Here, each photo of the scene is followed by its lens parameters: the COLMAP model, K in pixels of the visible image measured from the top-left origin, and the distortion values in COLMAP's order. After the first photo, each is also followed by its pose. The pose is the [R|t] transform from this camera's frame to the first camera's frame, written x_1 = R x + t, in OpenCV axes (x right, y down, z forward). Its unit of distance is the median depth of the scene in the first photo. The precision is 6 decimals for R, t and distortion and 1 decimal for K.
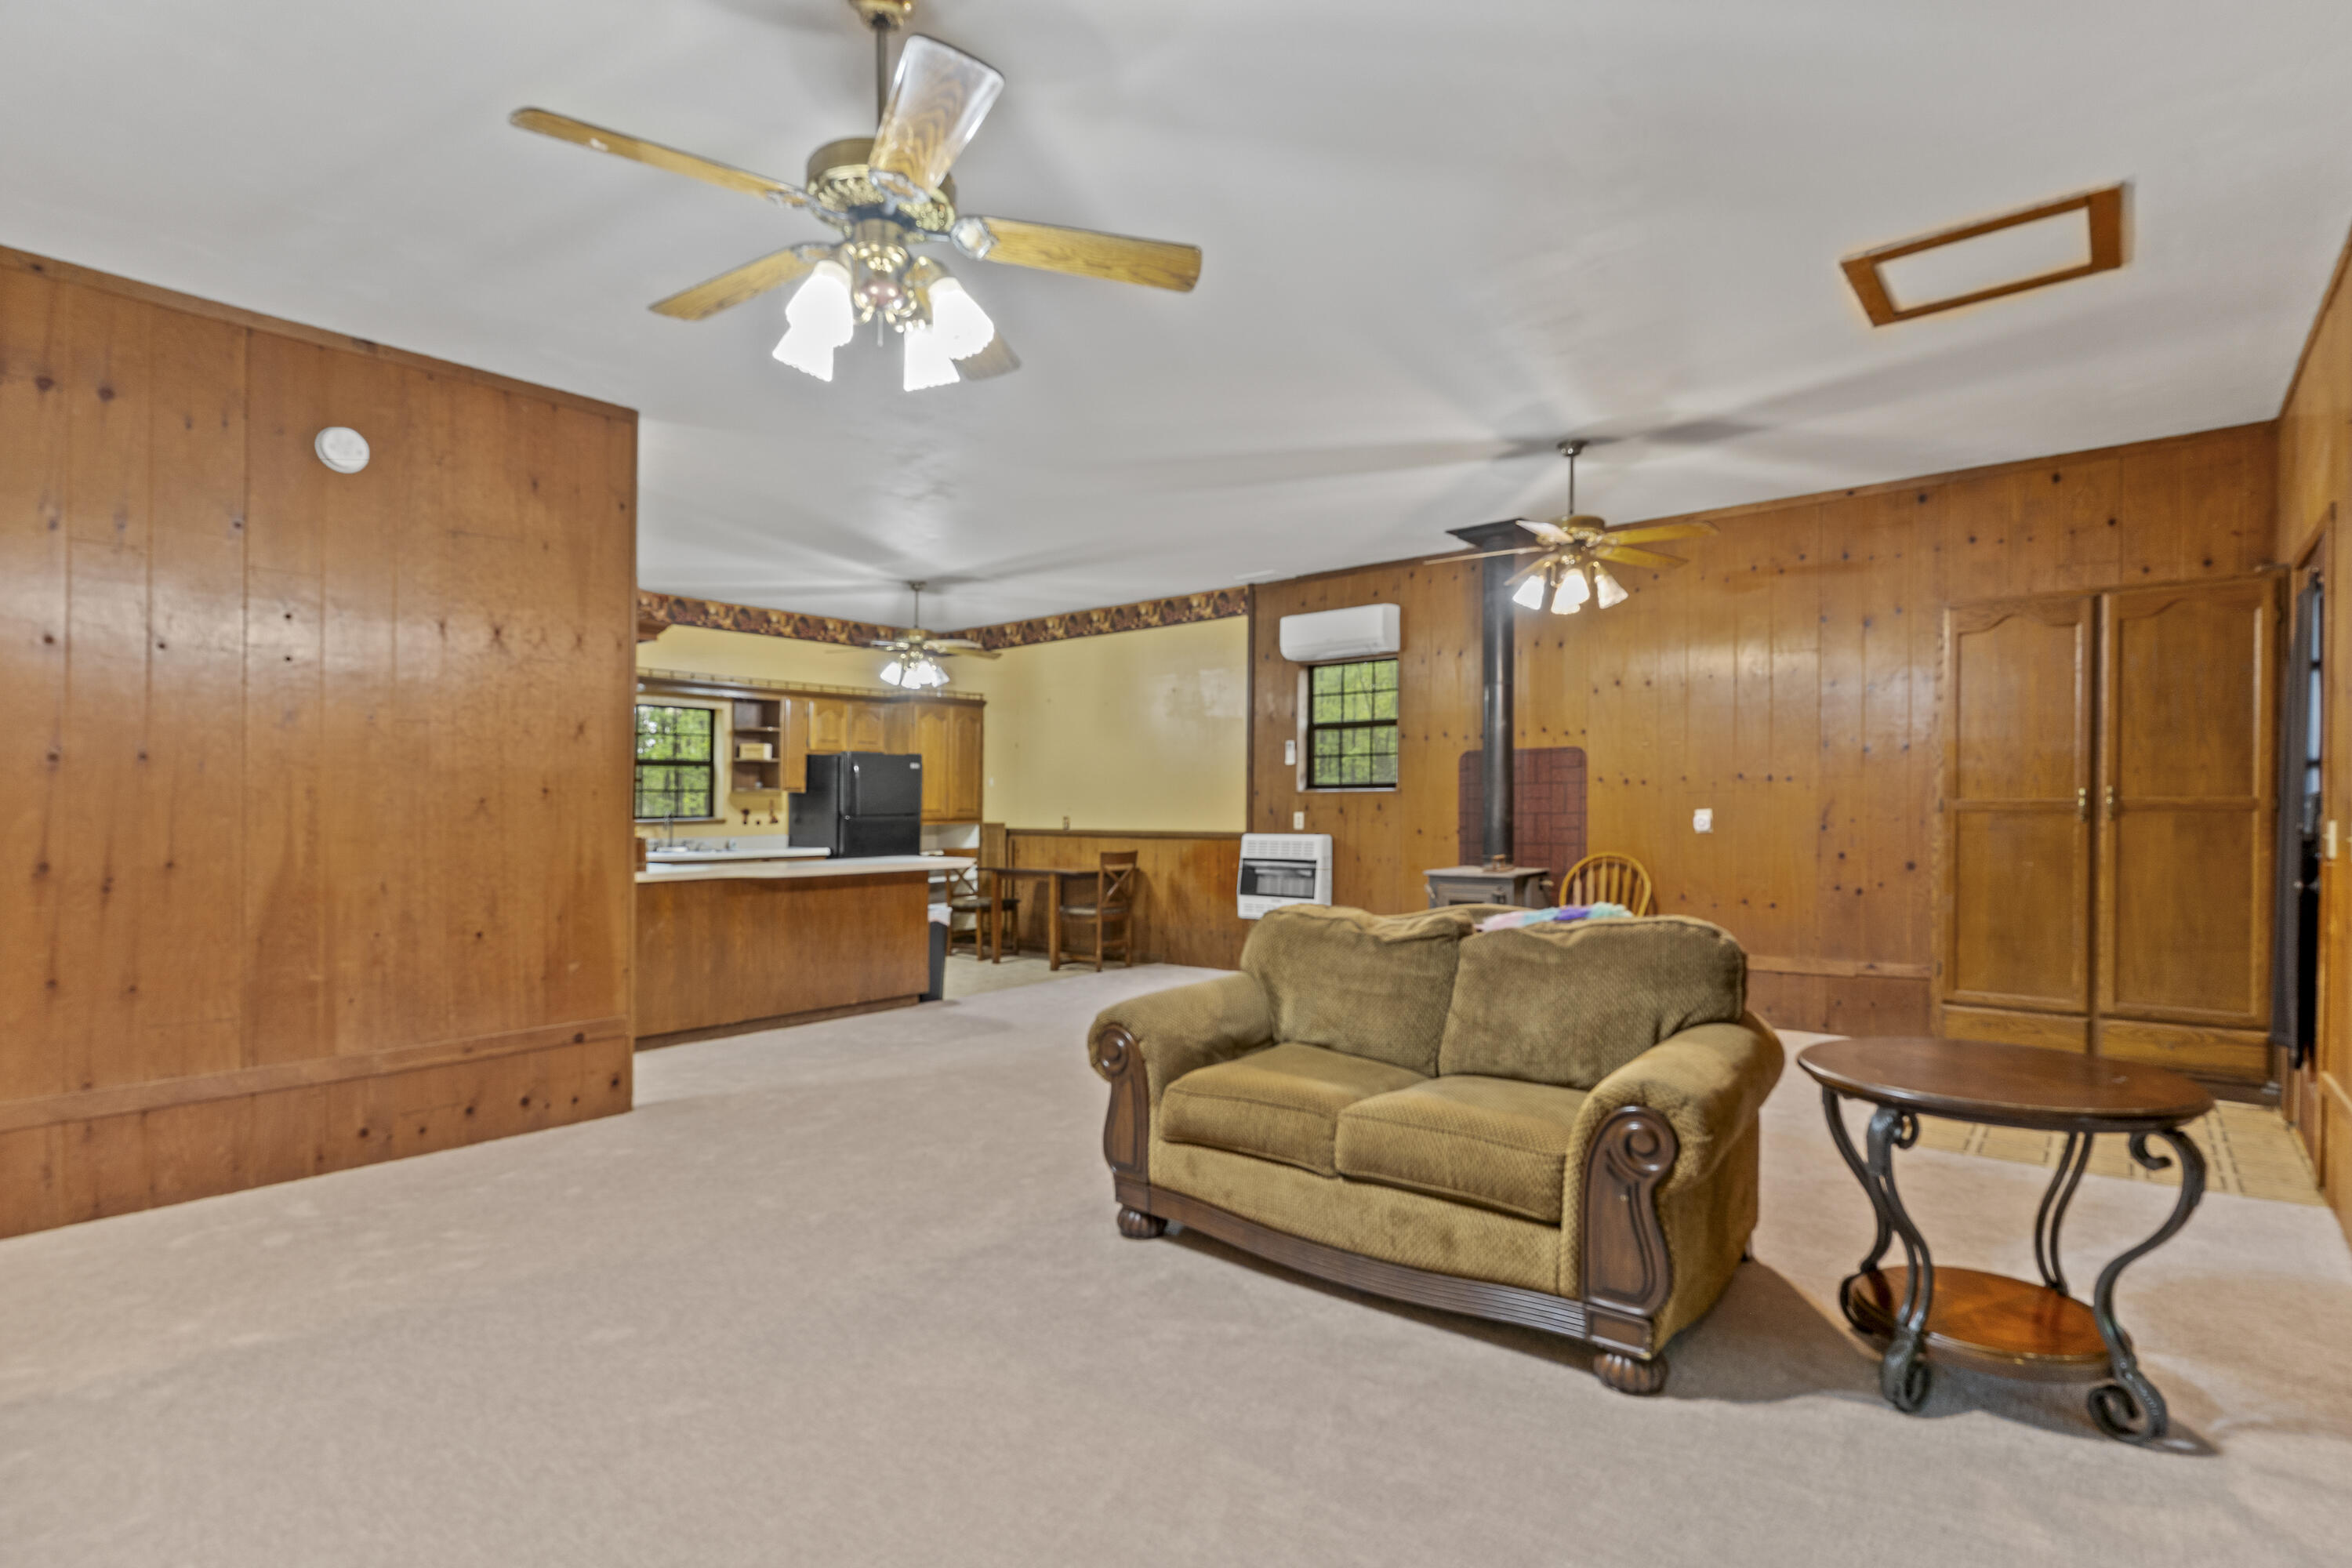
lens RADIAL K [[1136.5, 0, 1191.4], [0, 1136.5, 804.6], [0, 0, 1]] dist [-0.000670, 0.001451]
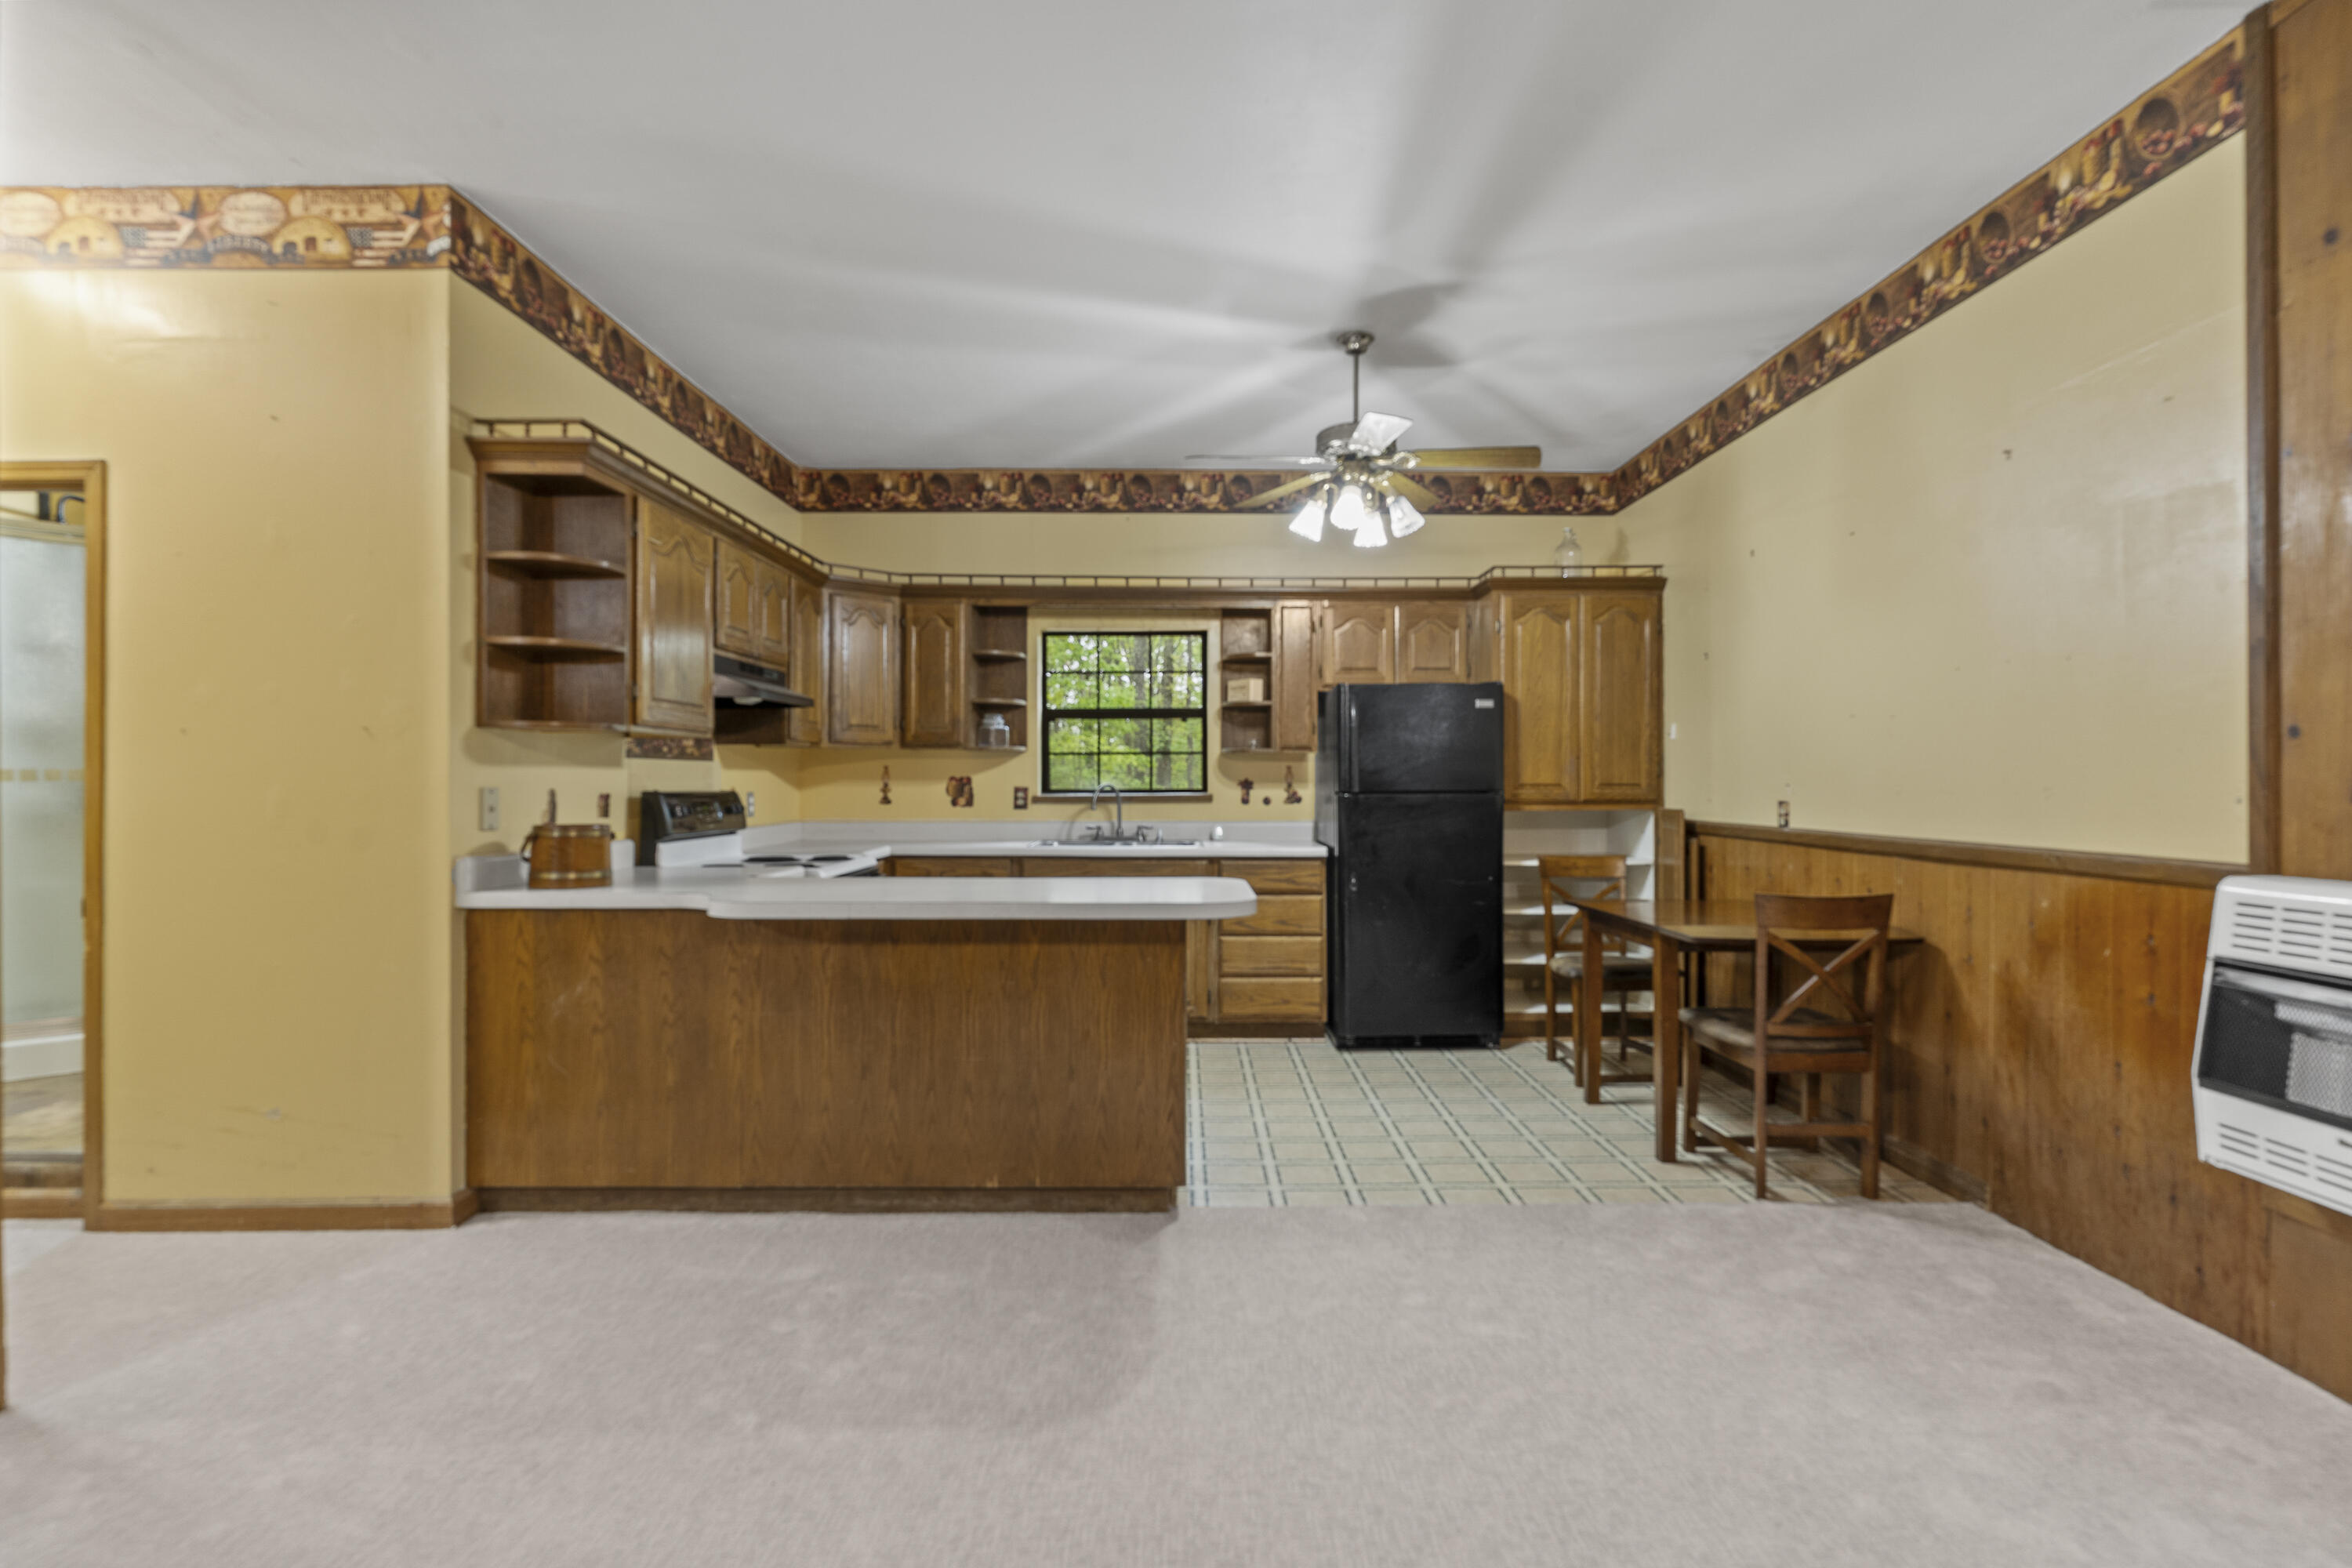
lens RADIAL K [[1136.5, 0, 1198.5], [0, 1136.5, 763.6], [0, 0, 1]] dist [-0.000670, 0.001451]
pose [[0.643162, -0.005798, -0.765708, 0.096545], [-0.003230, 0.999942, -0.010285, 0.001351], [0.765723, 0.009088, 0.643106, 0.588437]]
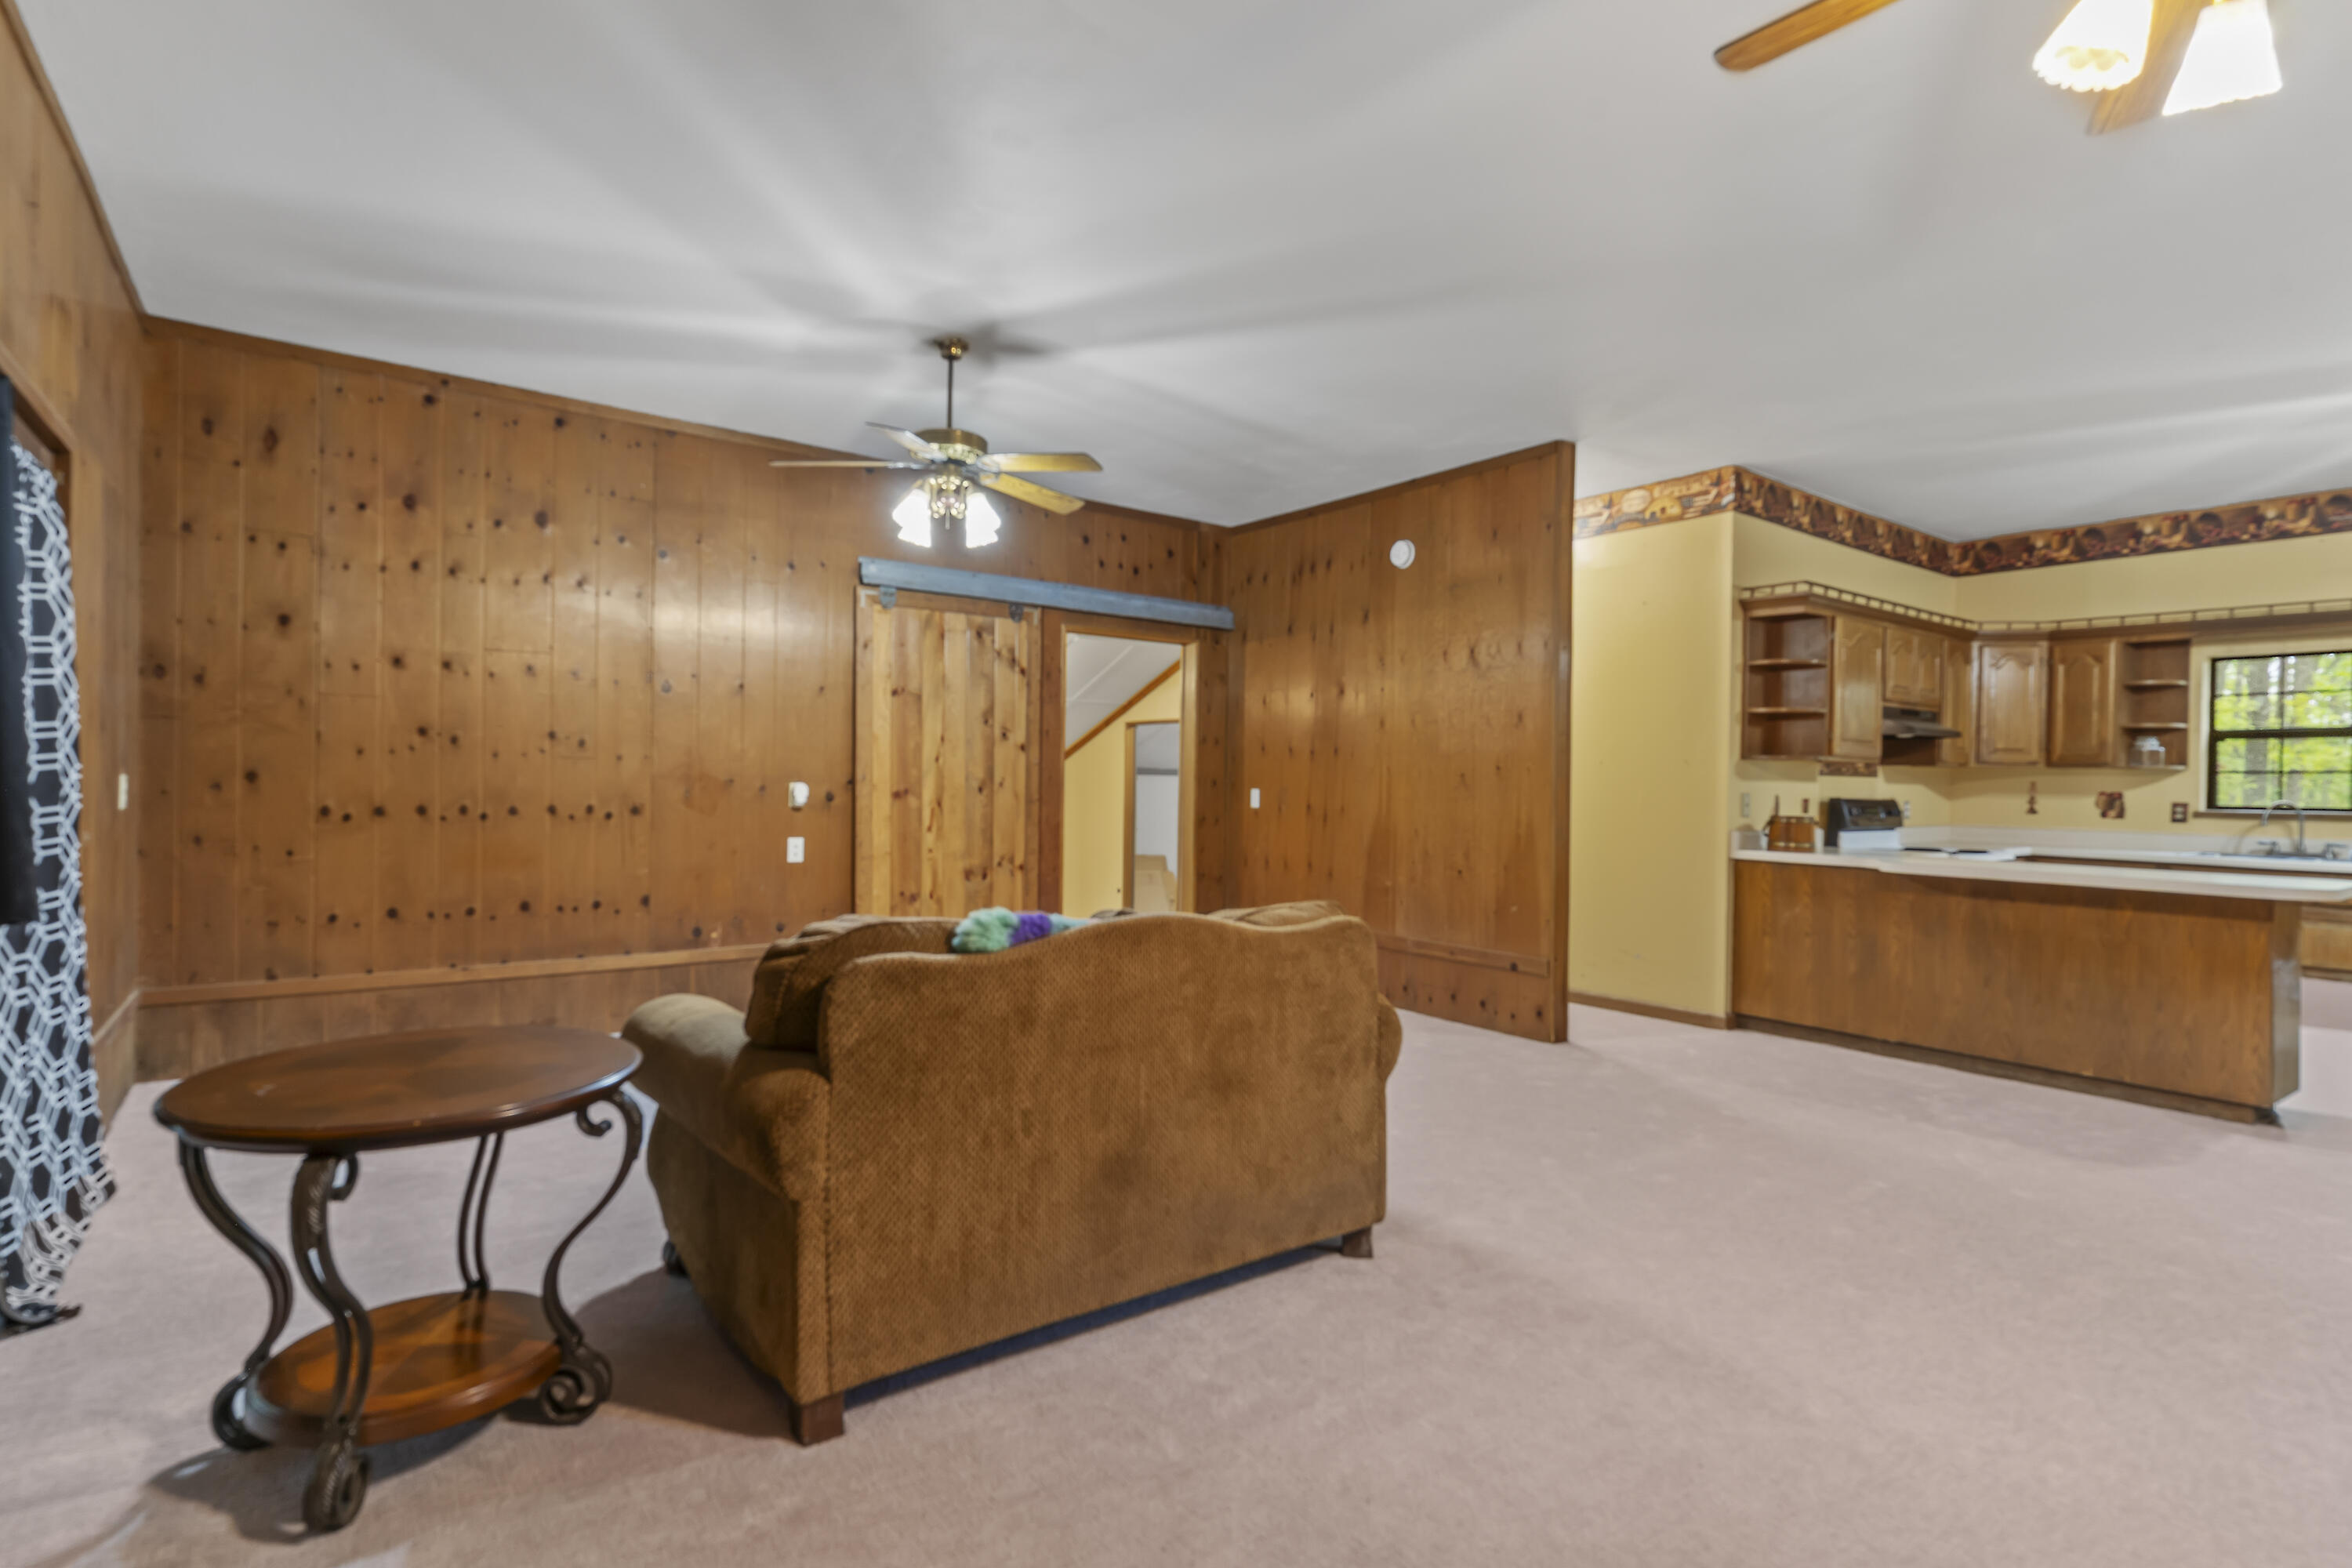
lens RADIAL K [[1136.5, 0, 1182.1], [0, 1136.5, 794.7], [0, 0, 1]] dist [-0.000670, 0.001451]
pose [[-0.239667, 0.014123, -0.970752, 0.390439], [-0.015366, 0.999714, 0.018338, -0.000008], [0.970733, 0.019311, -0.239382, 0.487188]]
